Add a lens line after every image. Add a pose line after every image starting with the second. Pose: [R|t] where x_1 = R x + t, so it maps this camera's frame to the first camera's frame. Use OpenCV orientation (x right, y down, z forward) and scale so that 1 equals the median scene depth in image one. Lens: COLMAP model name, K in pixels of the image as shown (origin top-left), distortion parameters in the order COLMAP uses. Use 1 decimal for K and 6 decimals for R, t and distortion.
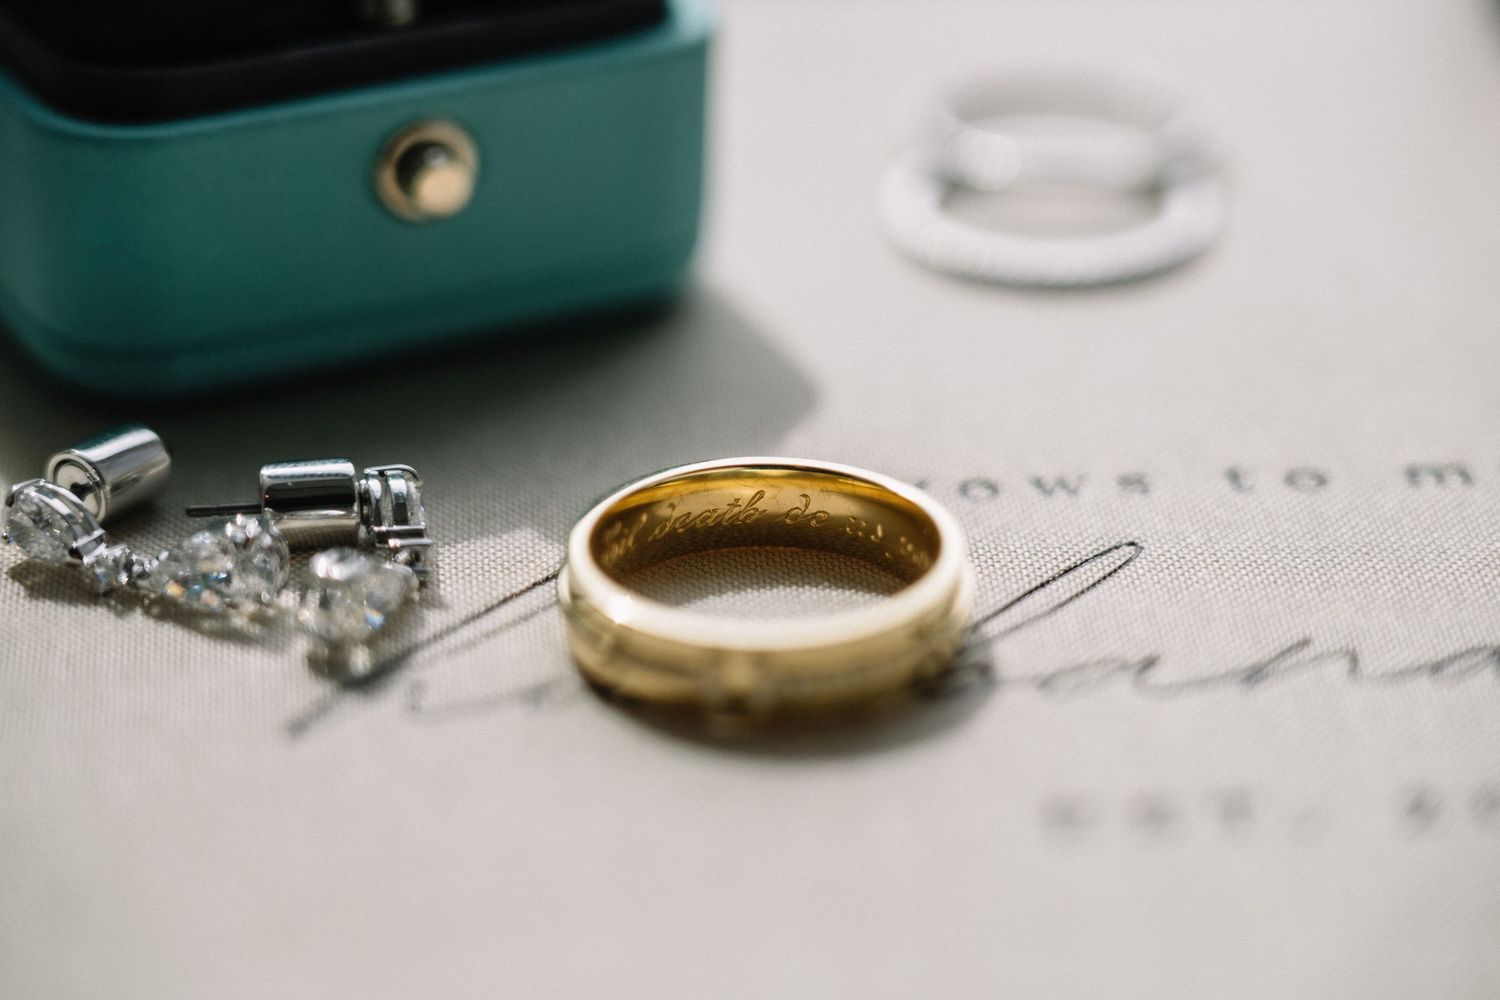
lens RADIAL K [[5200.7, 0, 750.6], [0, 5200.7, 500.4], [0, 0, 1]] dist [-0.200480, 0.000000]
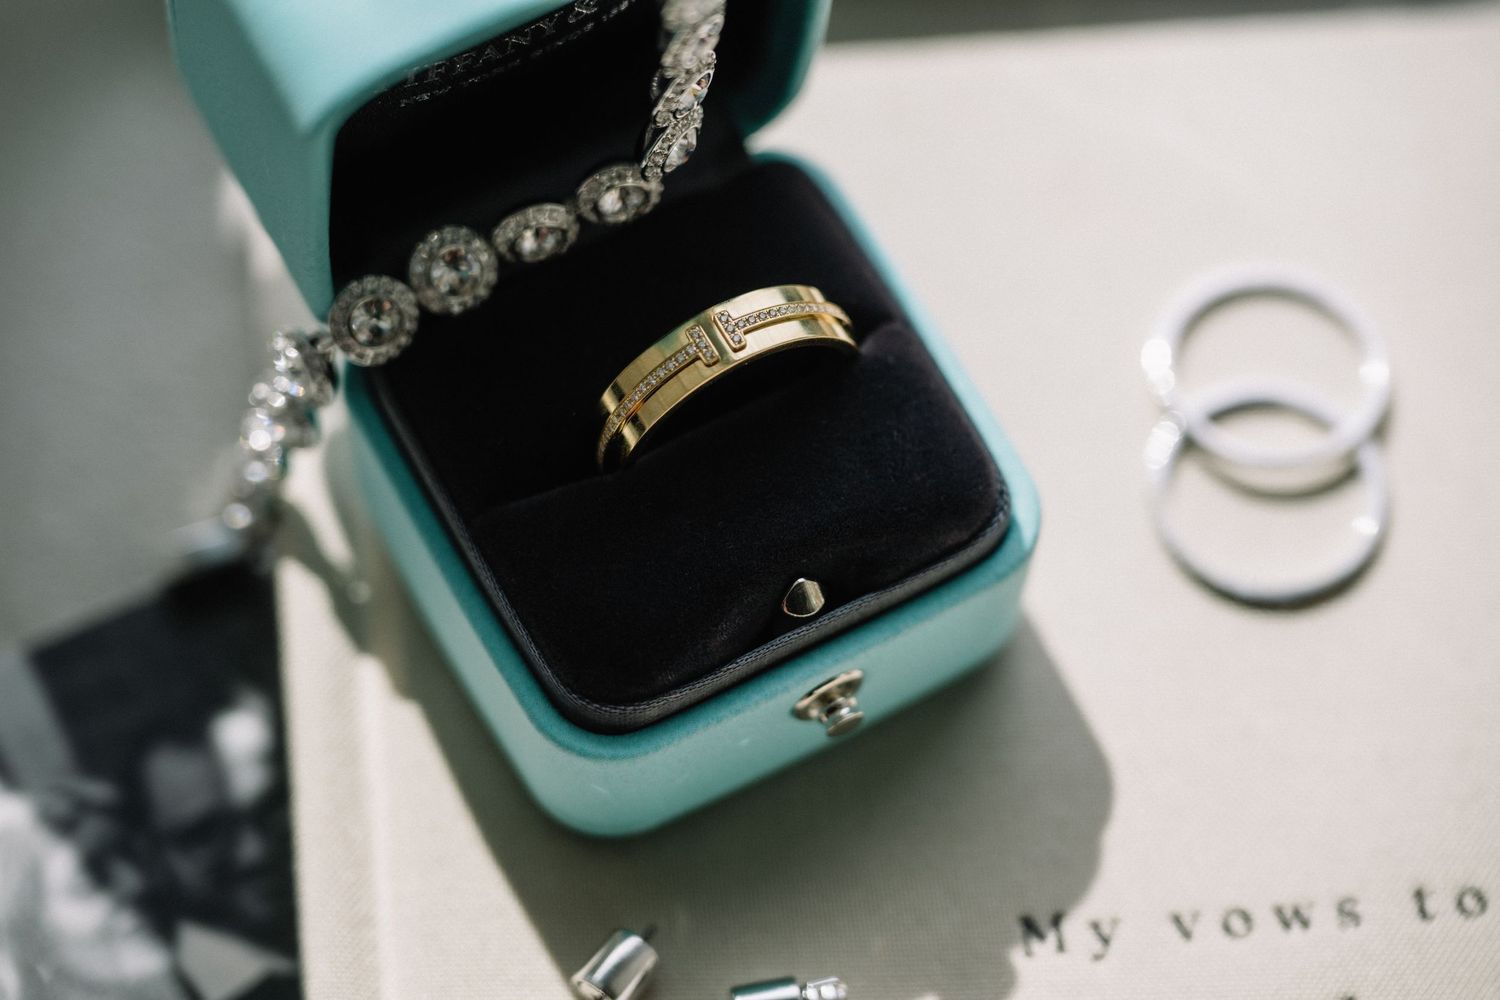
lens RADIAL K [[4316.7, 0, 747.3], [0, 4316.7, 502.7], [0, 0, 1]] dist [-0.126050, 0.000000]
pose [[0.998483, -0.022544, 0.050231, -0.146180], [-0.012256, 0.798425, 0.601970, -0.806428], [-0.053676, -0.601672, 0.796937, 0.169340]]
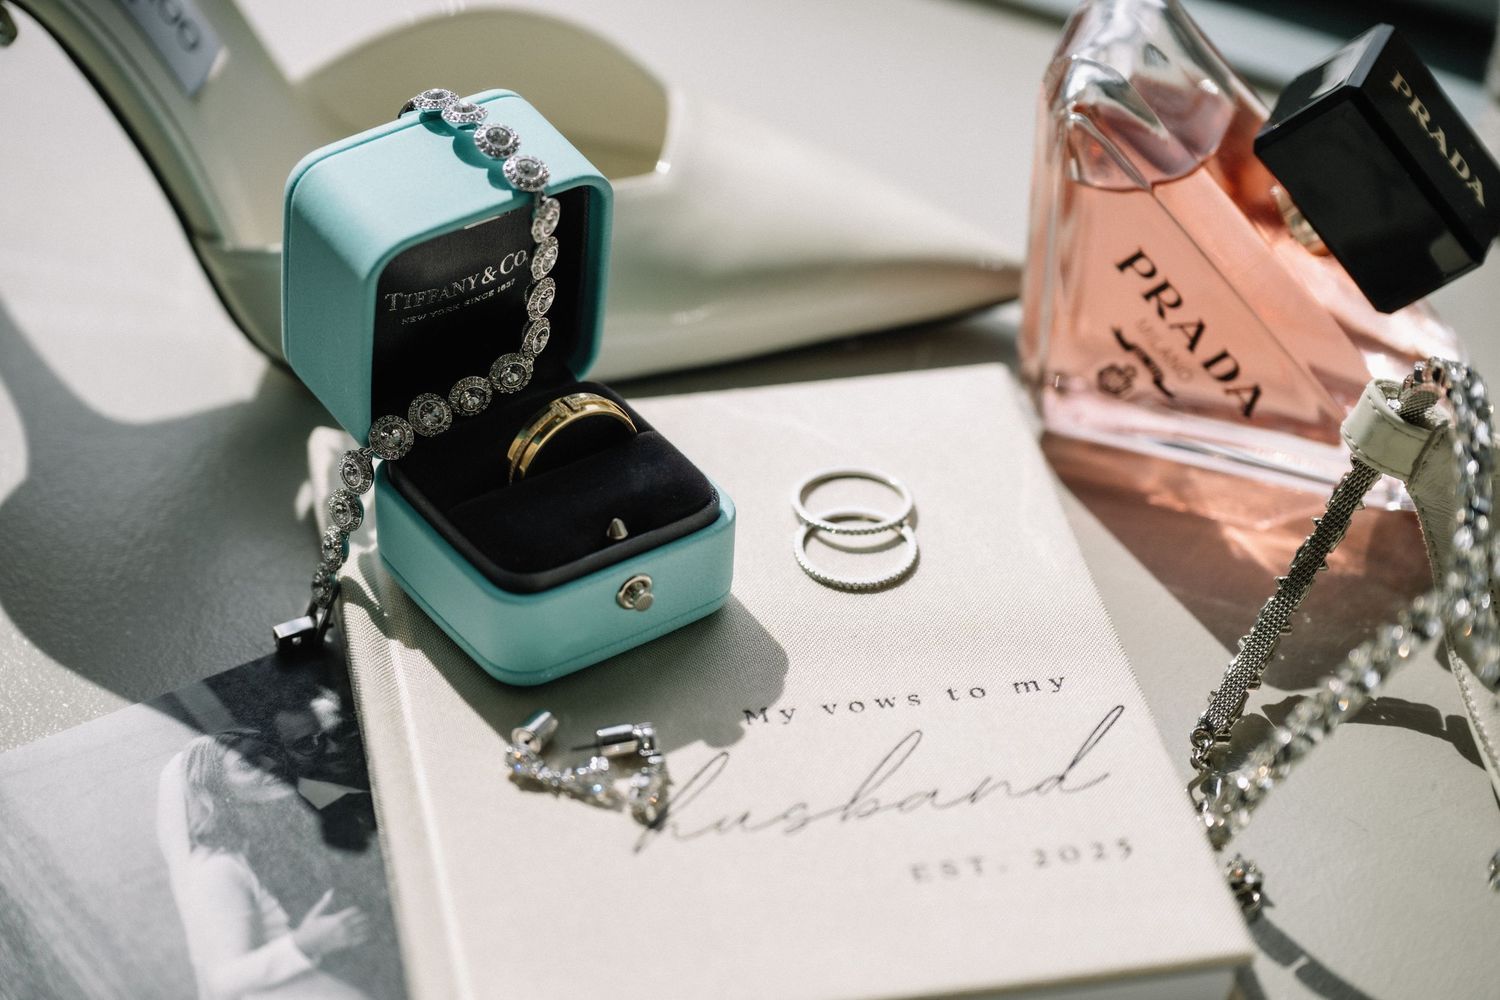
lens RADIAL K [[4214.7, 0, 751.9], [0, 4214.7, 501.6], [0, 0, 1]] dist [0.112663, 0.000000]
pose [[0.989640, -0.063127, 0.128946, -0.290001], [0.037465, 0.980578, 0.192520, -0.539744], [-0.138595, -0.185694, 0.972784, -1.104731]]
